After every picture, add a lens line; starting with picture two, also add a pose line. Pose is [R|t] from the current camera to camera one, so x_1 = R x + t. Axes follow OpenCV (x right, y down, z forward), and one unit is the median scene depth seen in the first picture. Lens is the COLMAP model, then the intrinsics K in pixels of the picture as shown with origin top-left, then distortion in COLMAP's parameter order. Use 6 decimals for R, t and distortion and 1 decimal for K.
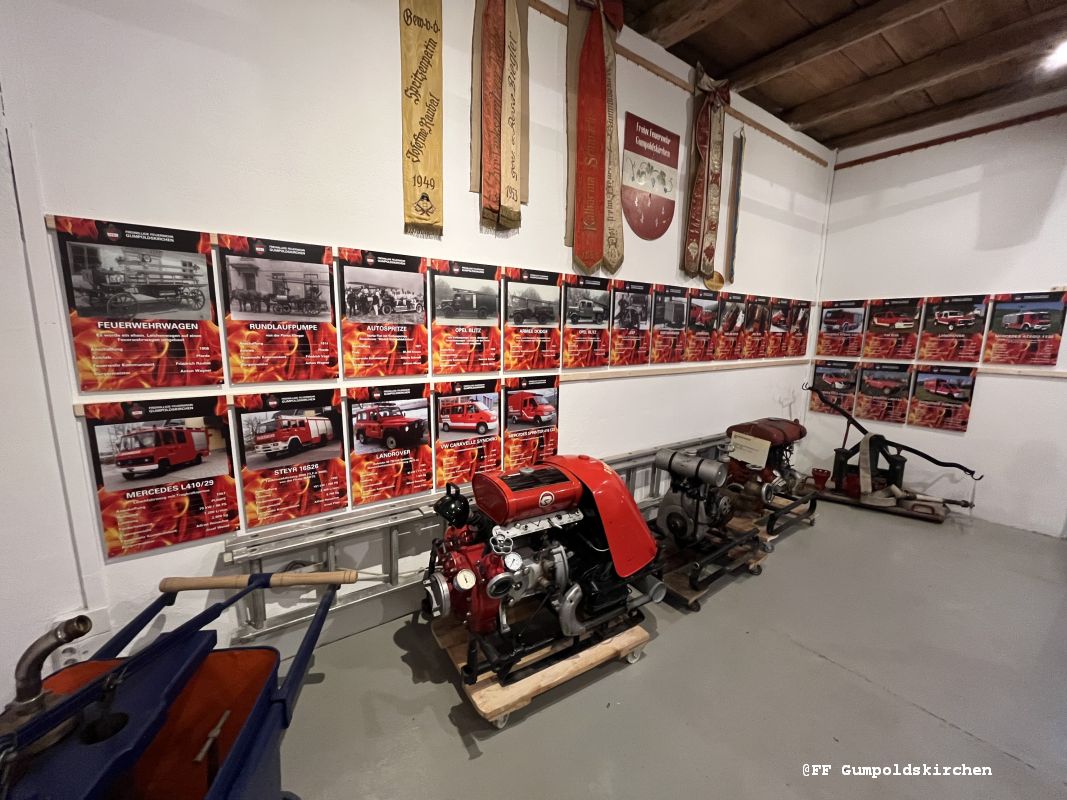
lens RADIAL K [[436.9, 0, 530.6], [0, 436.9, 409.3], [0, 0, 1]] dist [-0.001864, -0.000136]
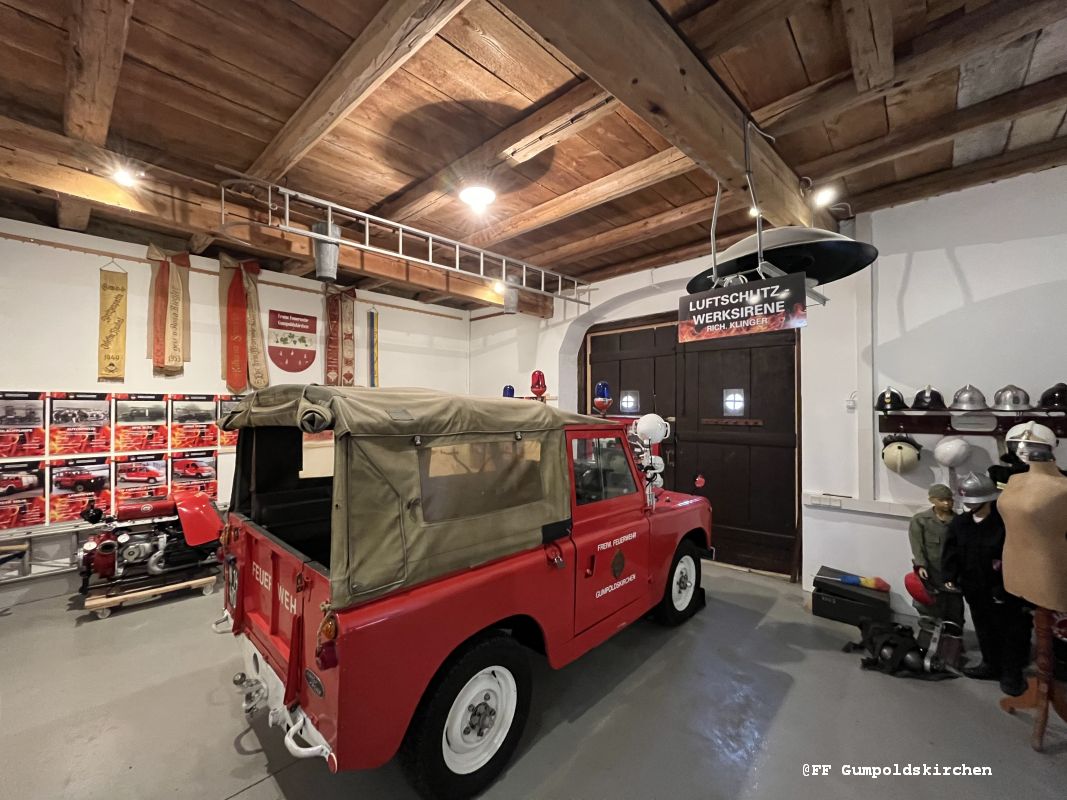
lens RADIAL K [[436.9, 0, 529.5], [0, 436.9, 405.9], [0, 0, 1]] dist [-0.001864, -0.000136]
pose [[0.980551, -0.013876, 0.195773, 1.078164], [0.048007, 0.984154, -0.170692, 0.123582], [-0.190302, 0.176771, 0.965680, -1.107160]]
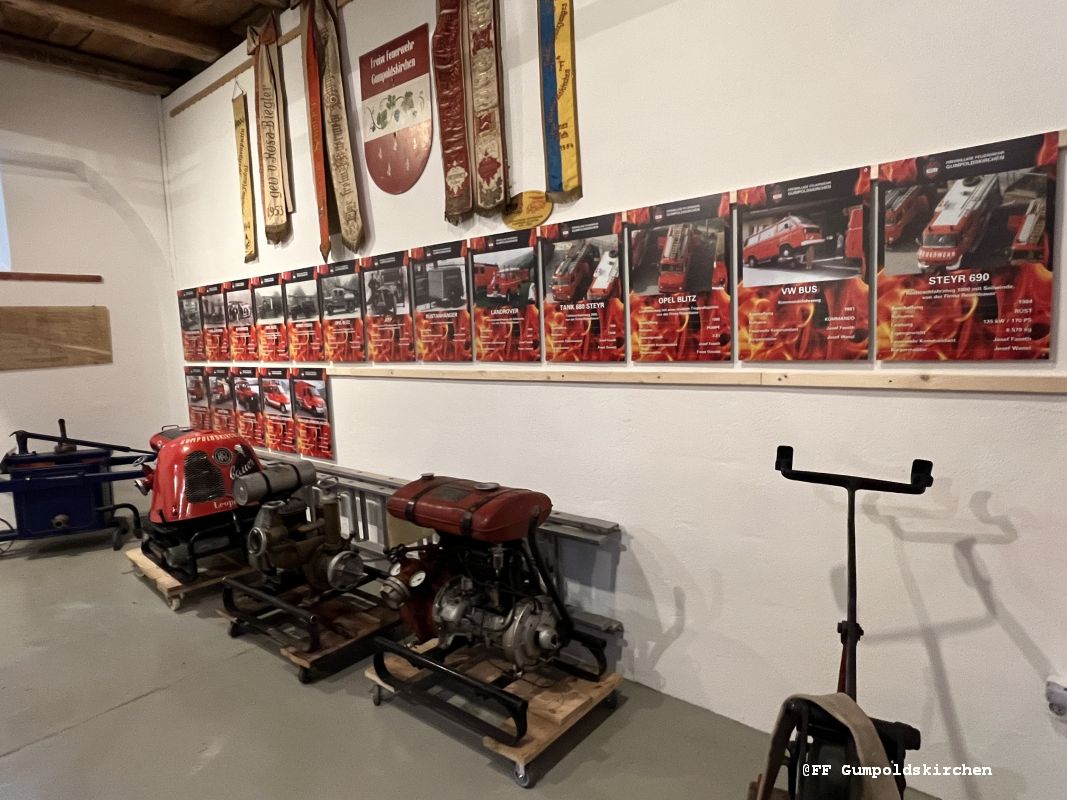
lens RADIAL K [[642.6, 0, 531.6], [0, 642.6, 392.8], [0, 0, 1]] dist [0.003065, -0.001886]
pose [[0.231789, 0.083844, -0.969146, 1.739328], [-0.114118, 0.991743, 0.058506, -0.178190], [0.966049, 0.097036, 0.239443, 1.229255]]
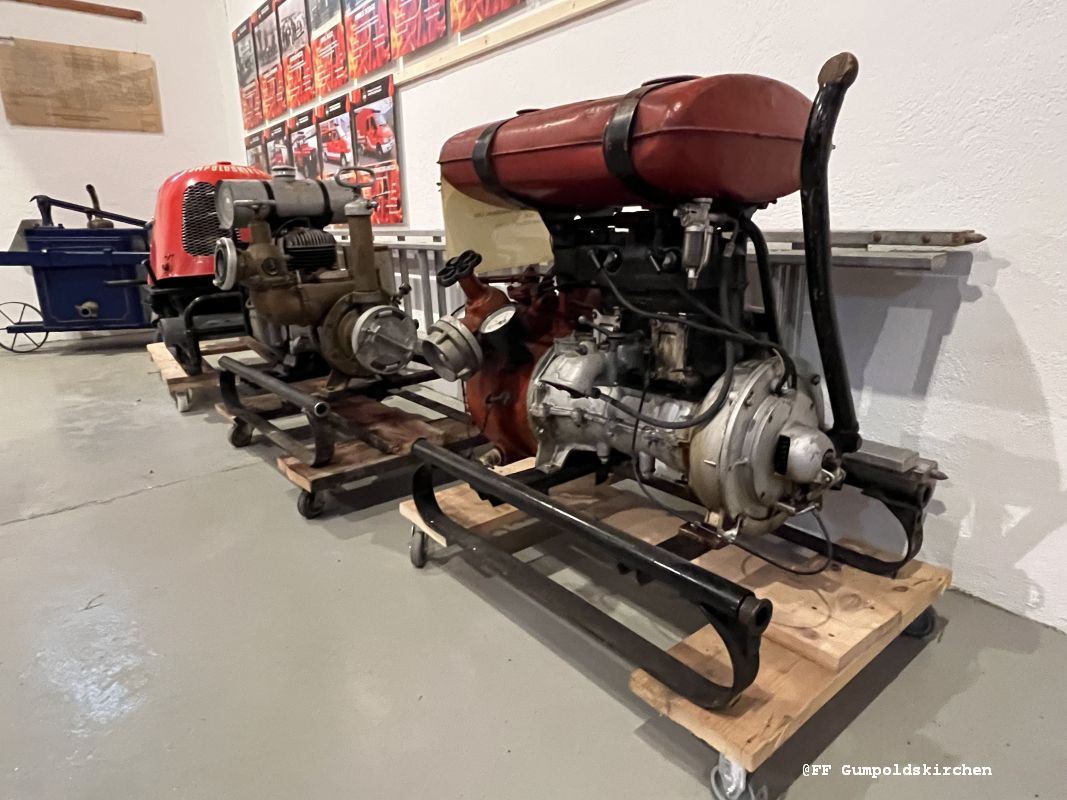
lens RADIAL K [[642.6, 0, 533.7], [0, 642.6, 398.2], [0, 0, 1]] dist [0.003065, -0.001886]
pose [[0.042392, 0.253288, -0.966462, 1.211669], [-0.144116, 0.958765, 0.244949, 0.126117], [0.988652, 0.128899, 0.077147, 1.322667]]
